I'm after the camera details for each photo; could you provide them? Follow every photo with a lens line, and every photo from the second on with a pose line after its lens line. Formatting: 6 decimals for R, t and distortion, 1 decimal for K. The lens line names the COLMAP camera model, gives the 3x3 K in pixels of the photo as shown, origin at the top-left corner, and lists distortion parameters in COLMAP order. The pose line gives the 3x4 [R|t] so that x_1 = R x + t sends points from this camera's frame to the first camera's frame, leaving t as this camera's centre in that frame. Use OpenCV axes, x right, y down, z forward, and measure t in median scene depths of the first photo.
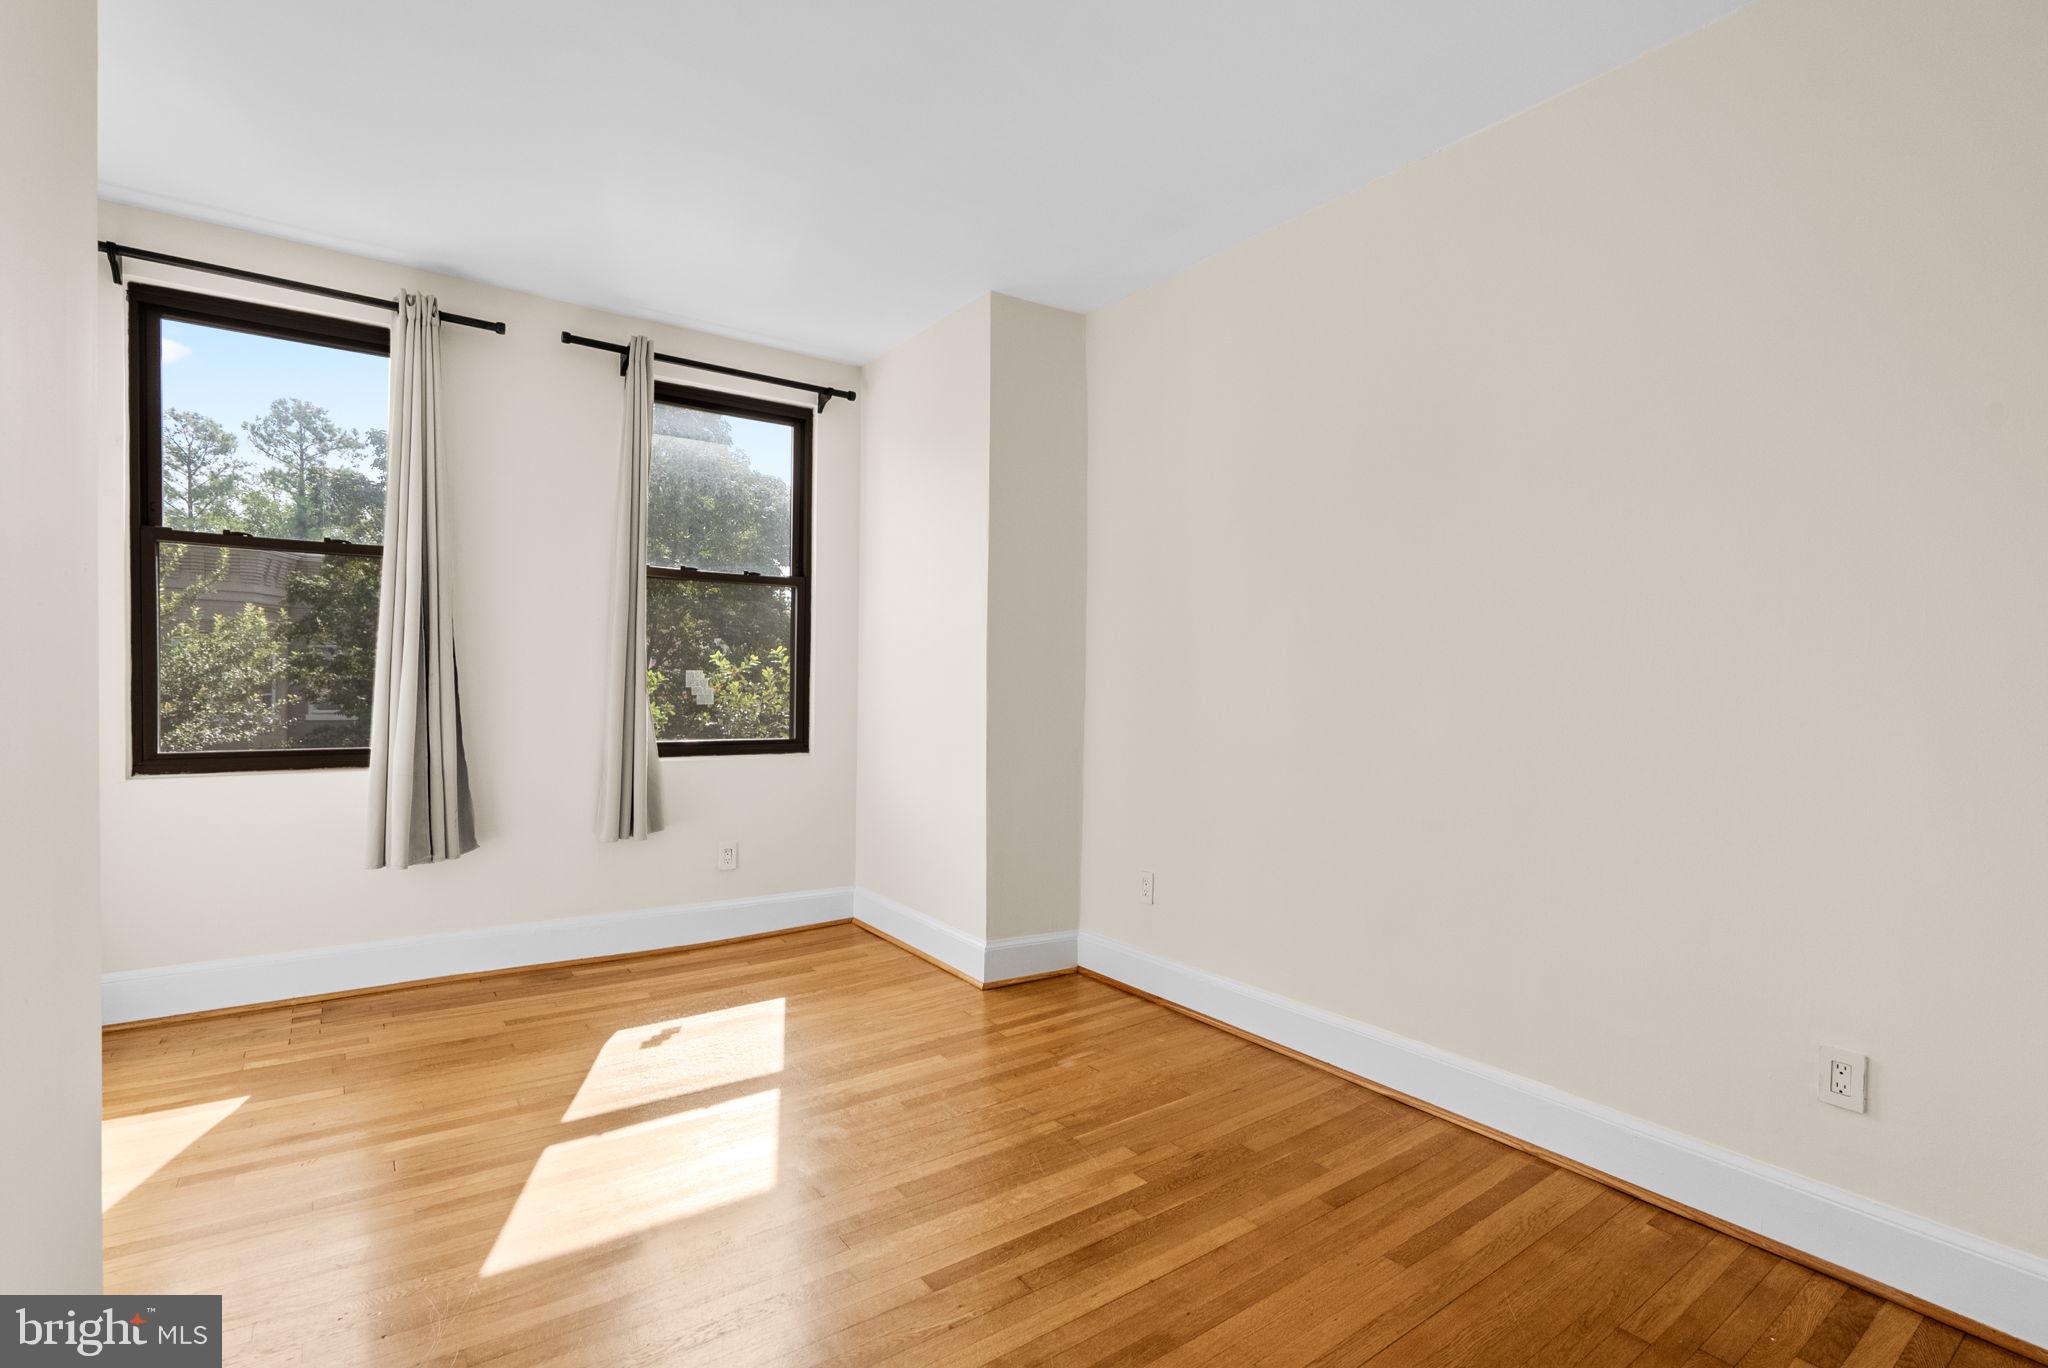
lens RADIAL K [[942.2, 0, 1077.8], [0, 942.2, 697.7], [0, 0, 1]] dist [-0.004821, 0.003214]
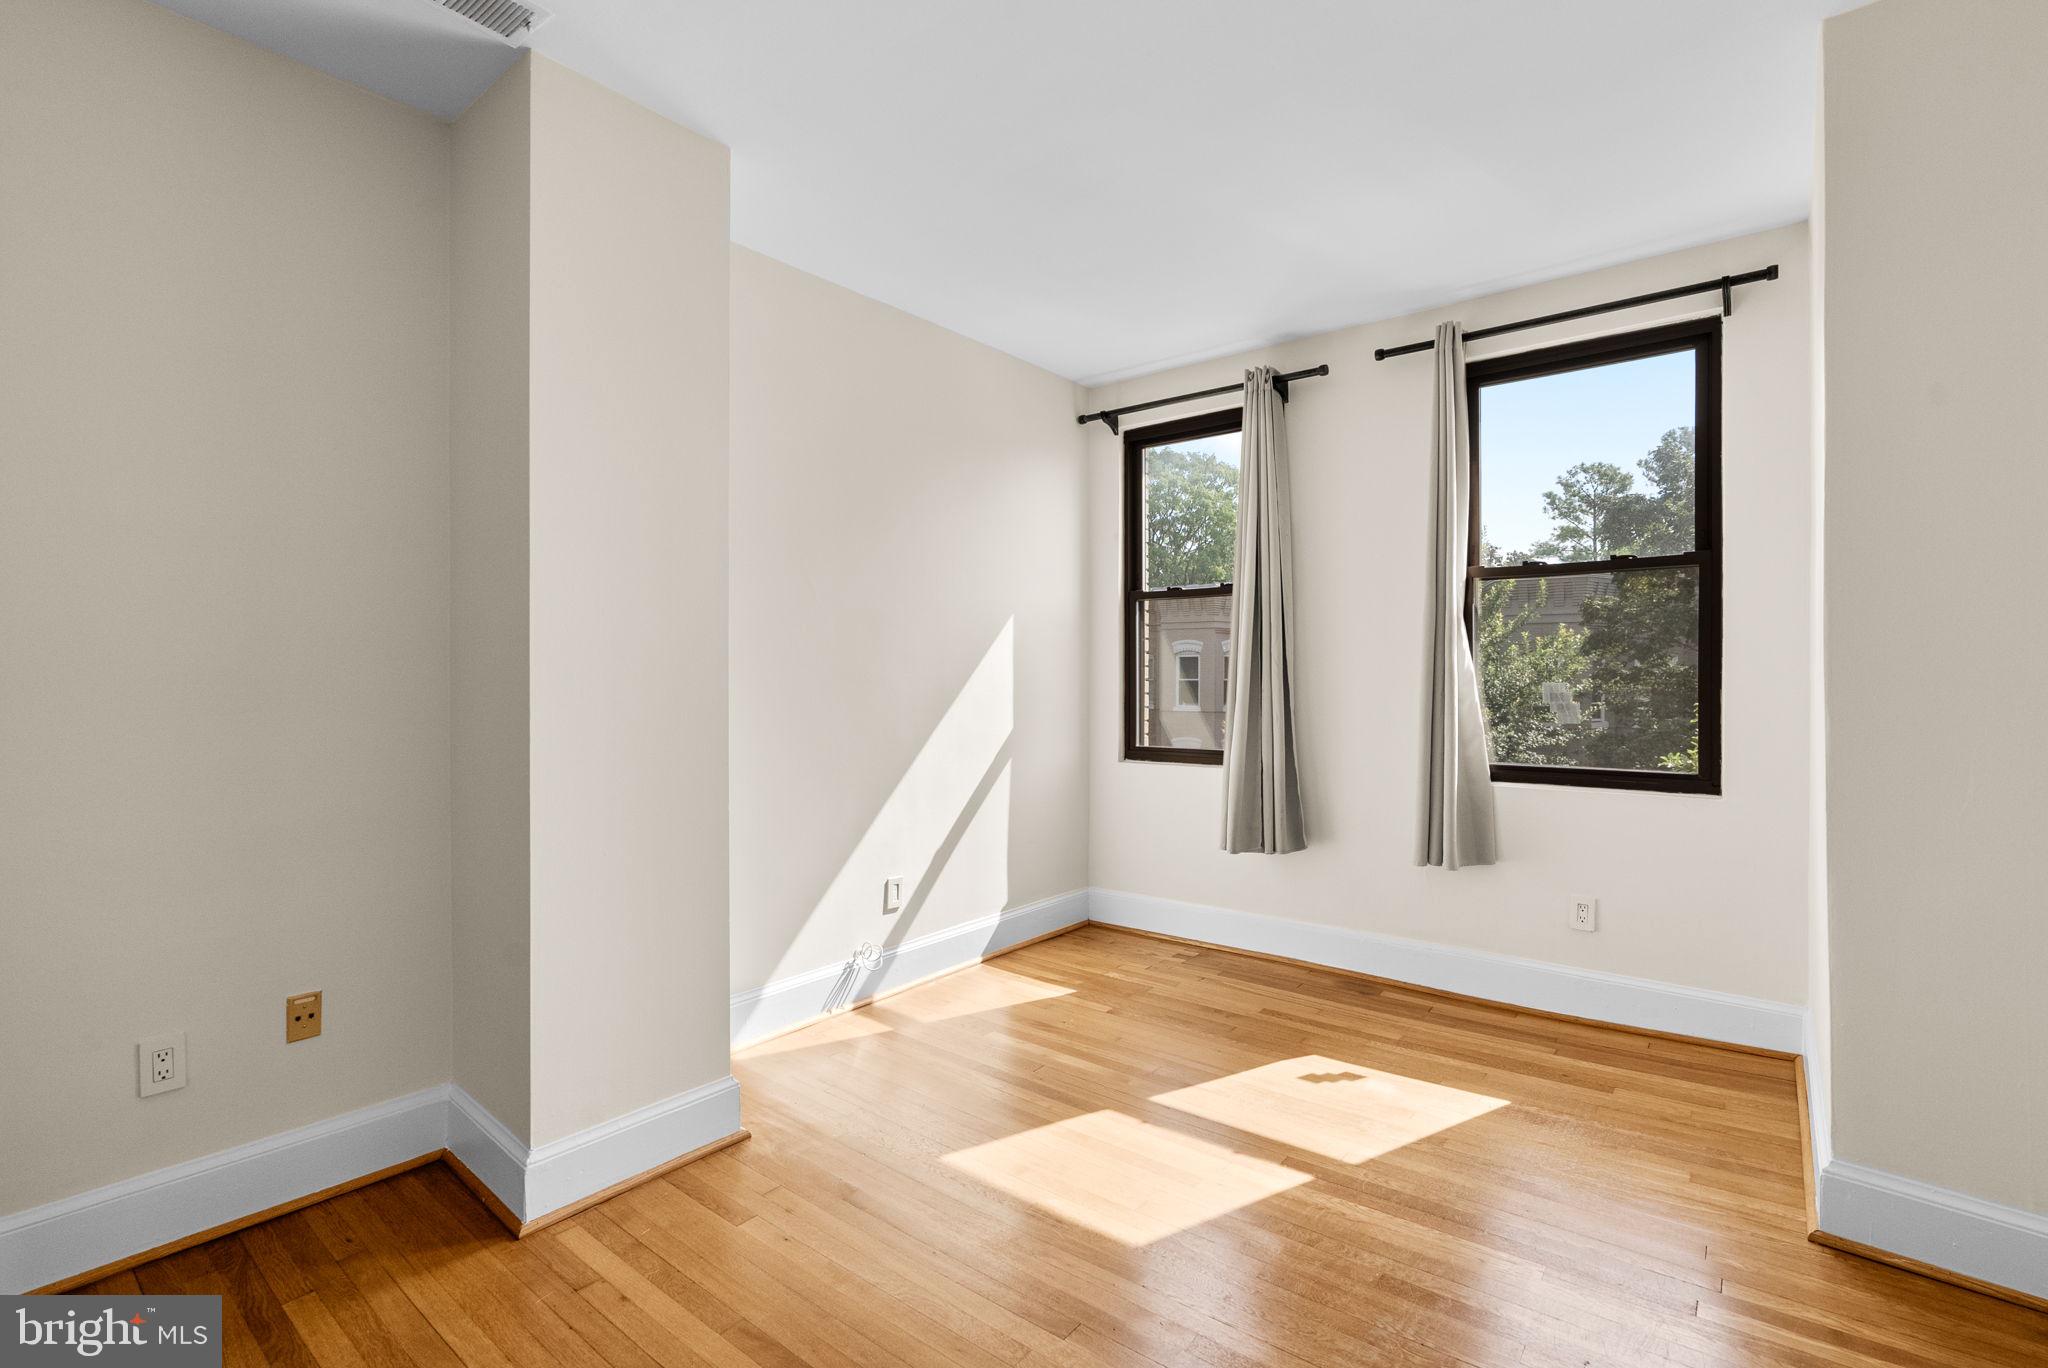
lens RADIAL K [[942.2, 0, 1020.0], [0, 942.2, 674.1], [0, 0, 1]] dist [-0.004821, 0.003214]
pose [[0.253852, -0.021272, -0.967009, 0.347565], [-0.012689, 0.999599, -0.025320, -0.011184], [0.967160, 0.018698, 0.253480, 0.402879]]
